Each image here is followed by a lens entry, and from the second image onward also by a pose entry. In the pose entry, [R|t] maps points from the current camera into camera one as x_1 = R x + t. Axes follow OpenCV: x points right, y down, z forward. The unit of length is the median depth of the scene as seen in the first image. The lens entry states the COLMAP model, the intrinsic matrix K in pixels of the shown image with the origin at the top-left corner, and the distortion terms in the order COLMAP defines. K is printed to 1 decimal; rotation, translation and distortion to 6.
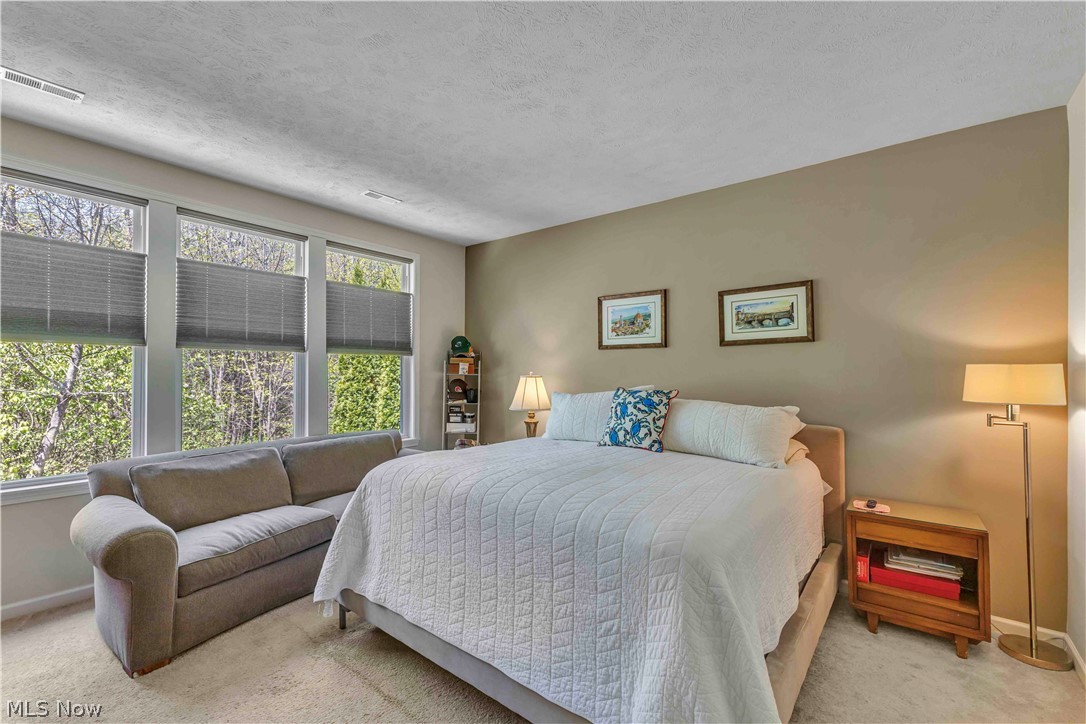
lens RADIAL K [[472.9, 0, 541.2], [0, 472.9, 366.5], [0, 0, 1]] dist [0.004399, 0.000139]
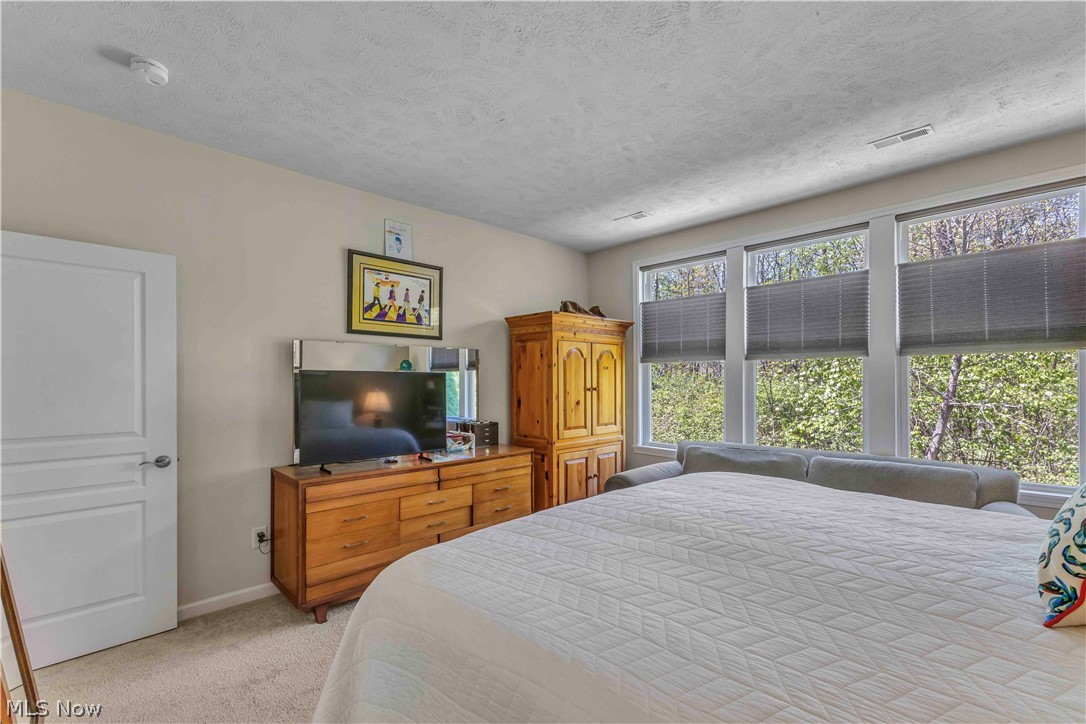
lens RADIAL K [[472.9, 0, 536.4], [0, 472.9, 380.4], [0, 0, 1]] dist [0.004399, 0.000139]
pose [[-0.133946, -0.007369, -0.990961, 0.751535], [0.008747, 0.999925, -0.008618, 0.027246], [0.990950, -0.009823, -0.133871, 0.884697]]
